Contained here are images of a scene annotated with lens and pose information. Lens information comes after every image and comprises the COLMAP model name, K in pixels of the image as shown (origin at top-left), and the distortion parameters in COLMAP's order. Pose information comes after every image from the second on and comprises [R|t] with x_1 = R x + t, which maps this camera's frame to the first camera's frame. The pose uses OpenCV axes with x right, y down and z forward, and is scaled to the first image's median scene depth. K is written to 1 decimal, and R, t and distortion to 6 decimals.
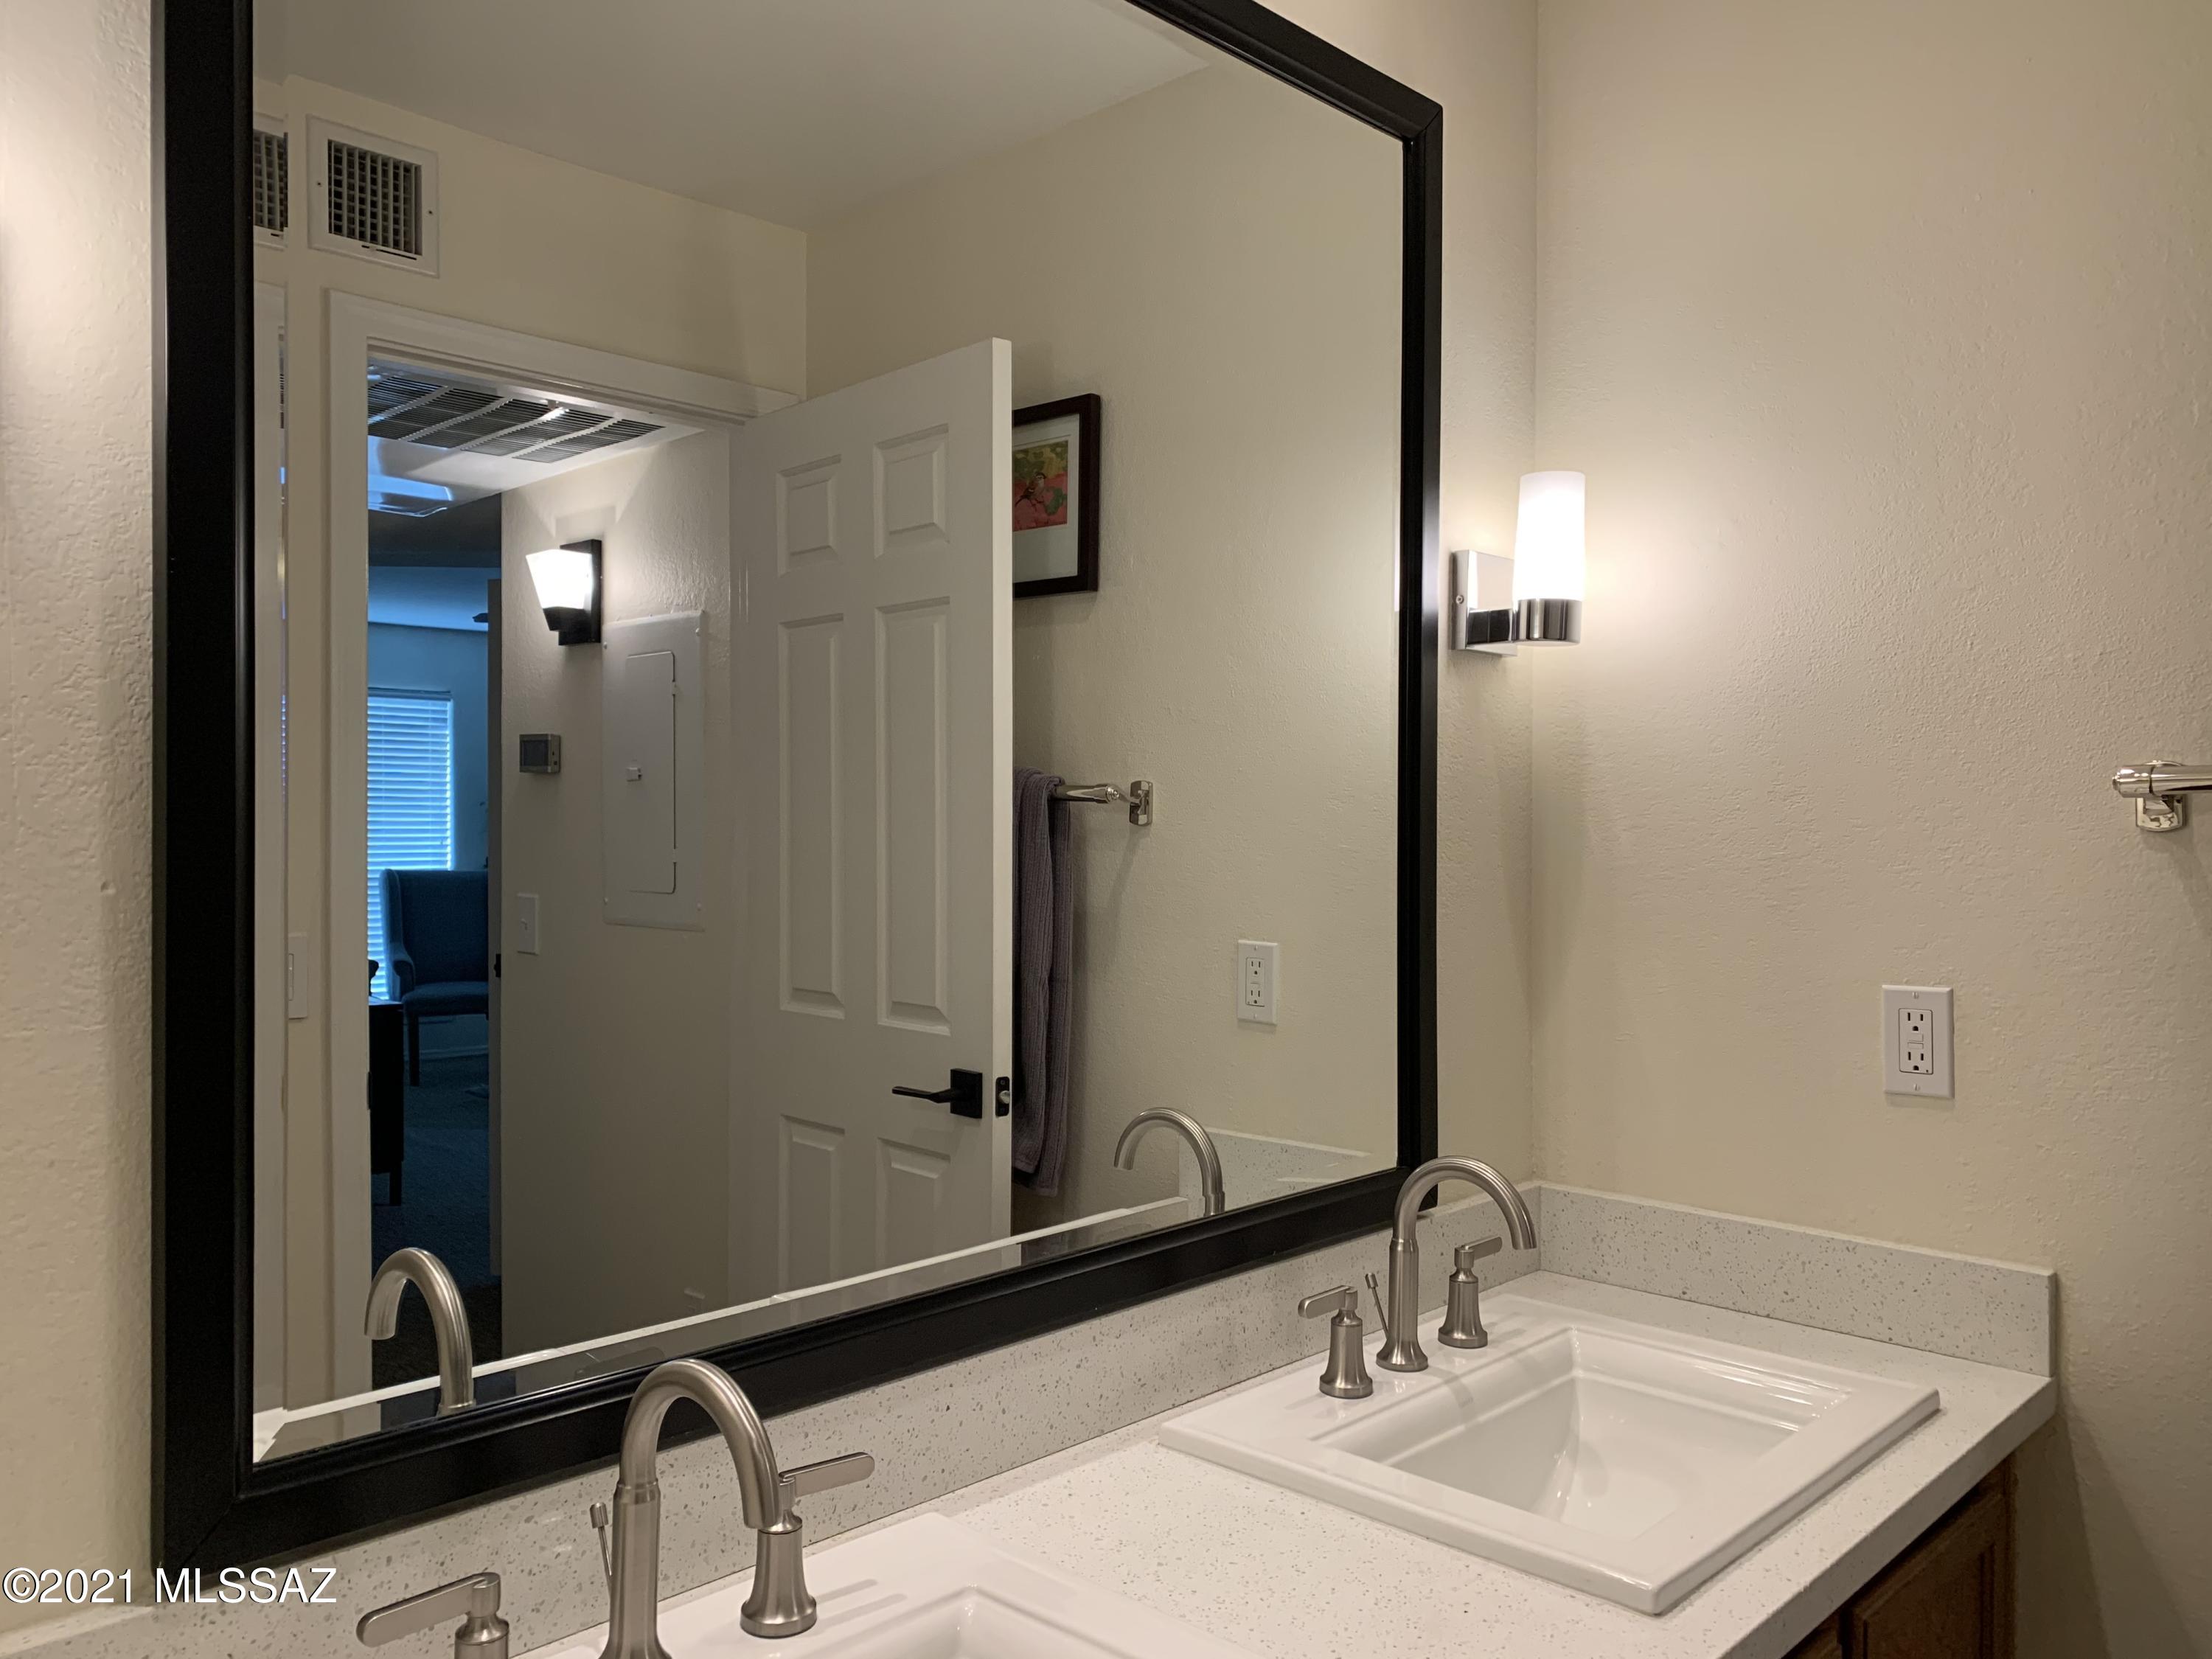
lens RADIAL K [[1686.9, 0, 1106.0], [0, 1686.9, 829.5], [0, 0, 1]] dist [0.051562, -0.136381]
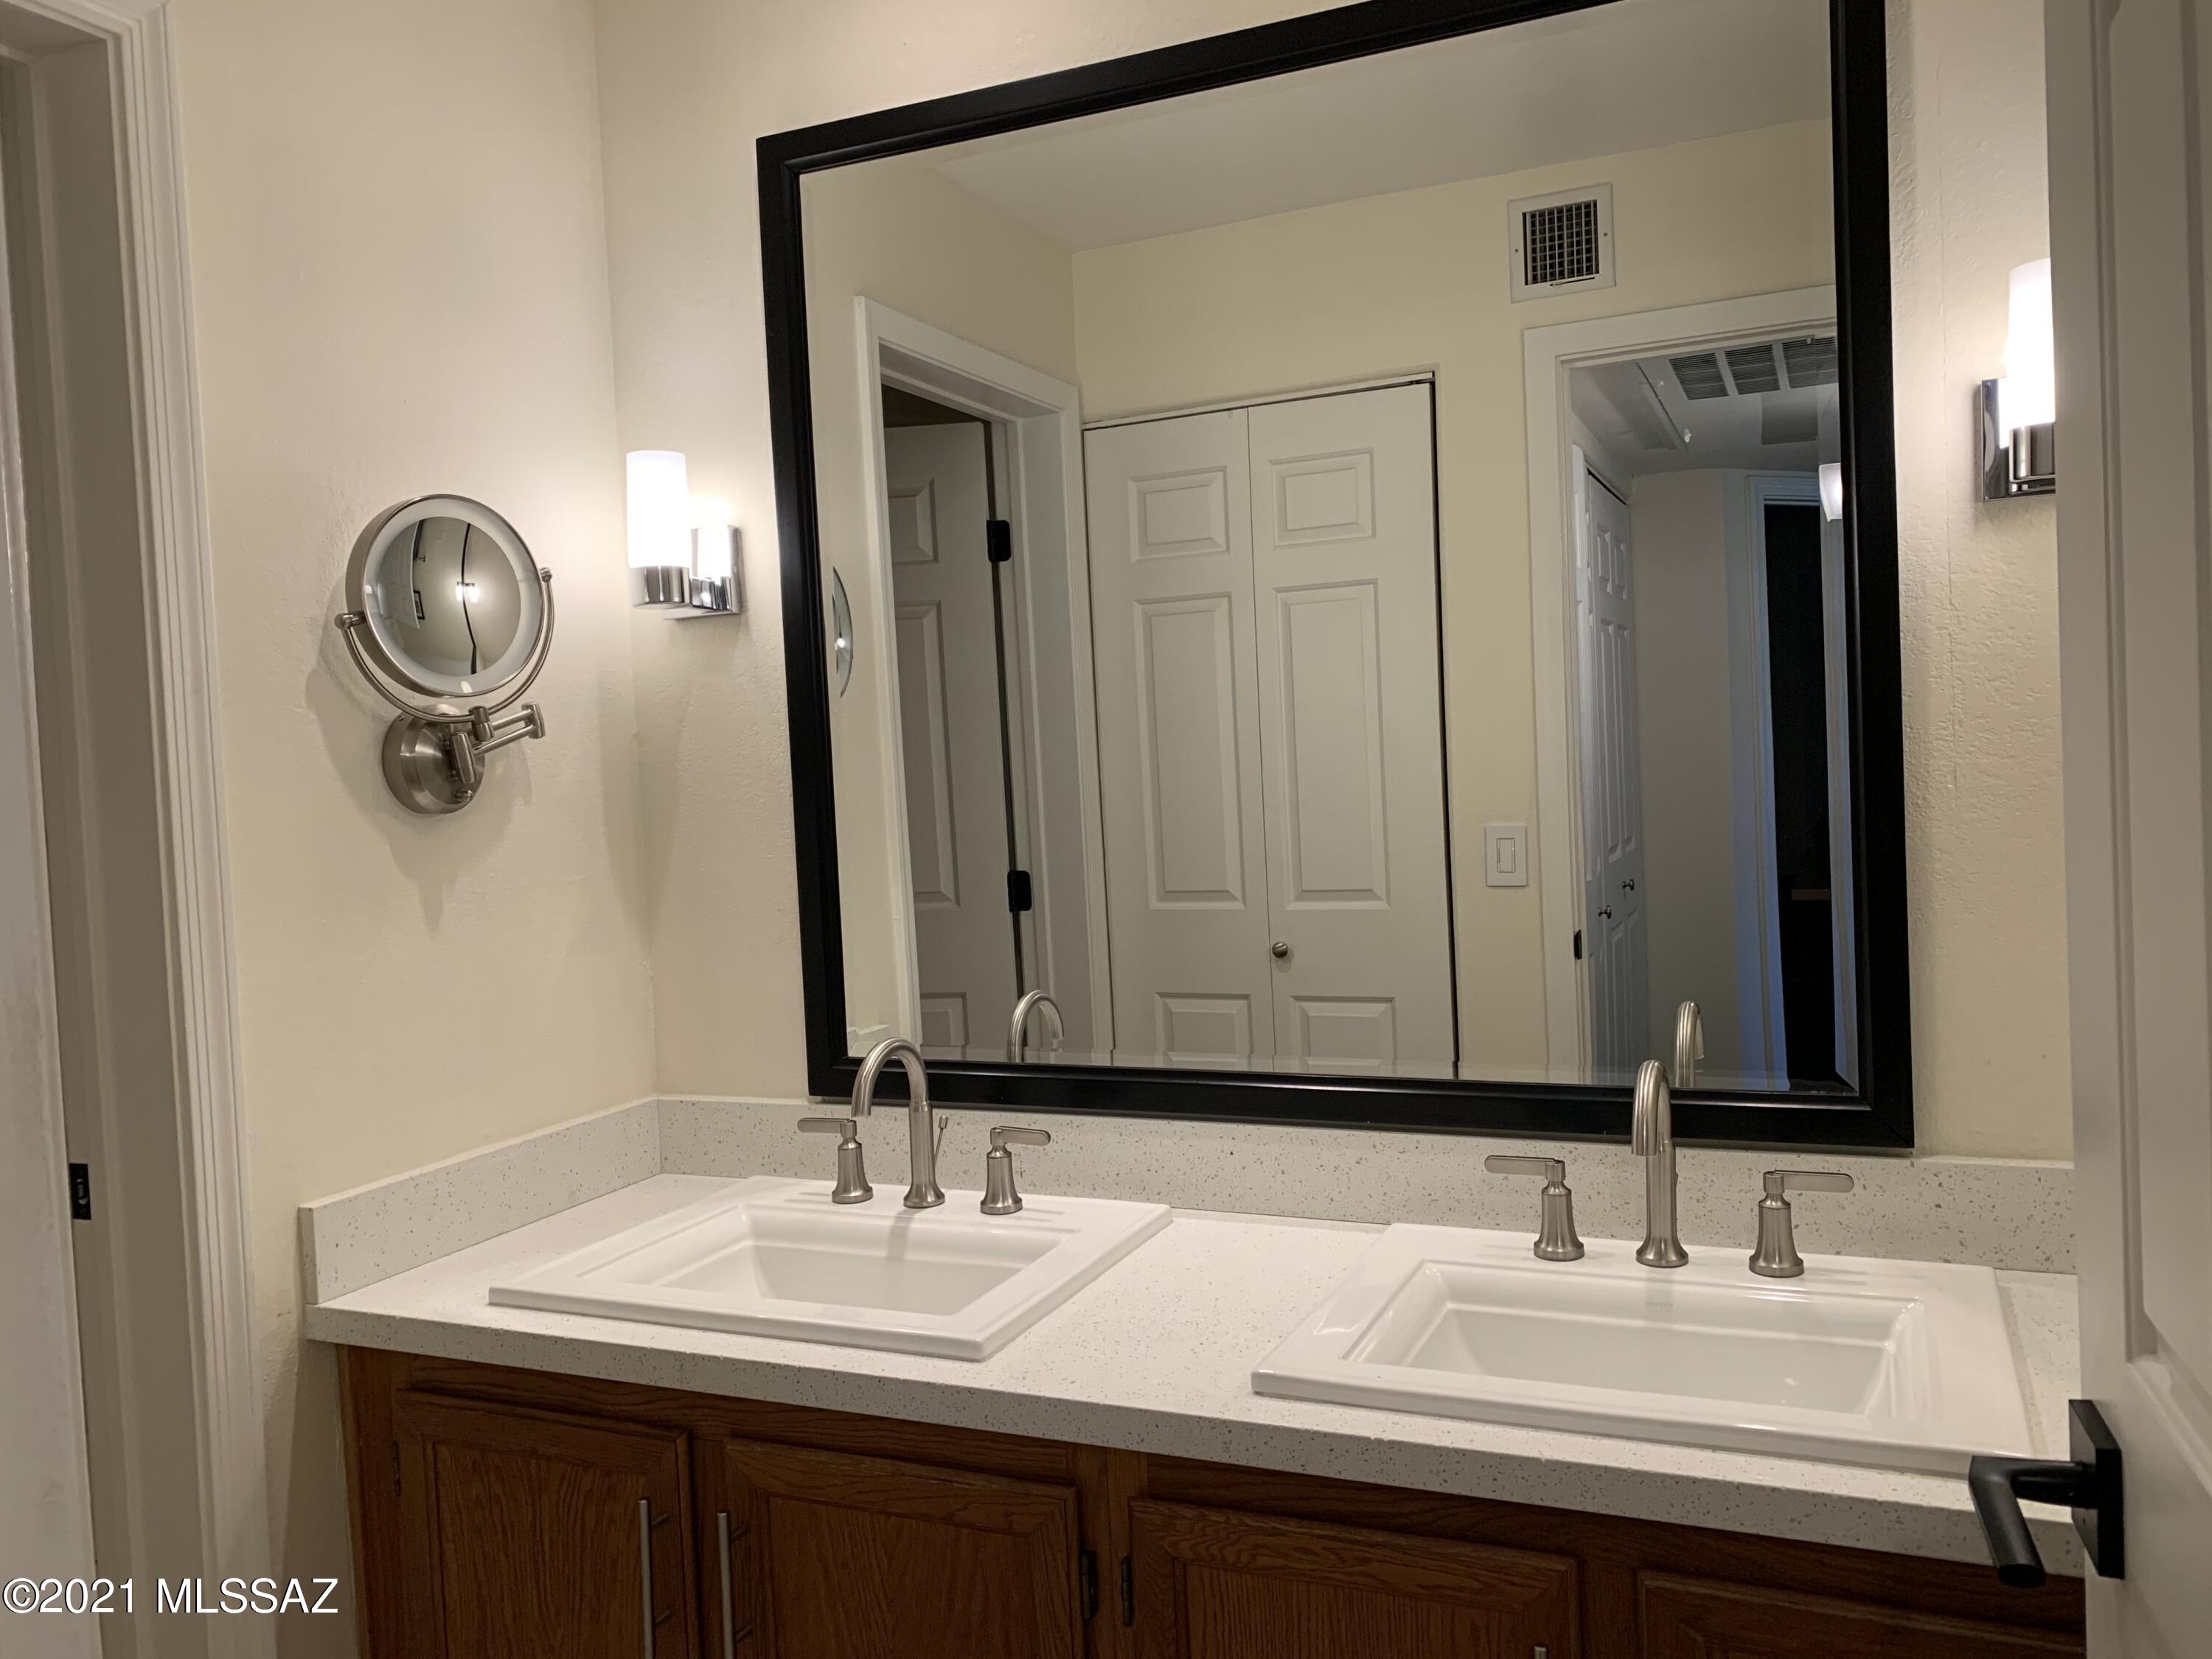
lens RADIAL K [[1686.9, 0, 1106.0], [0, 1686.9, 829.5], [0, 0, 1]] dist [0.051562, -0.136381]
pose [[0.329112, 0.020236, -0.944074, 1.031219], [0.041694, 0.998484, 0.035938, 0.009266], [0.943370, -0.051190, 0.327769, 0.375320]]
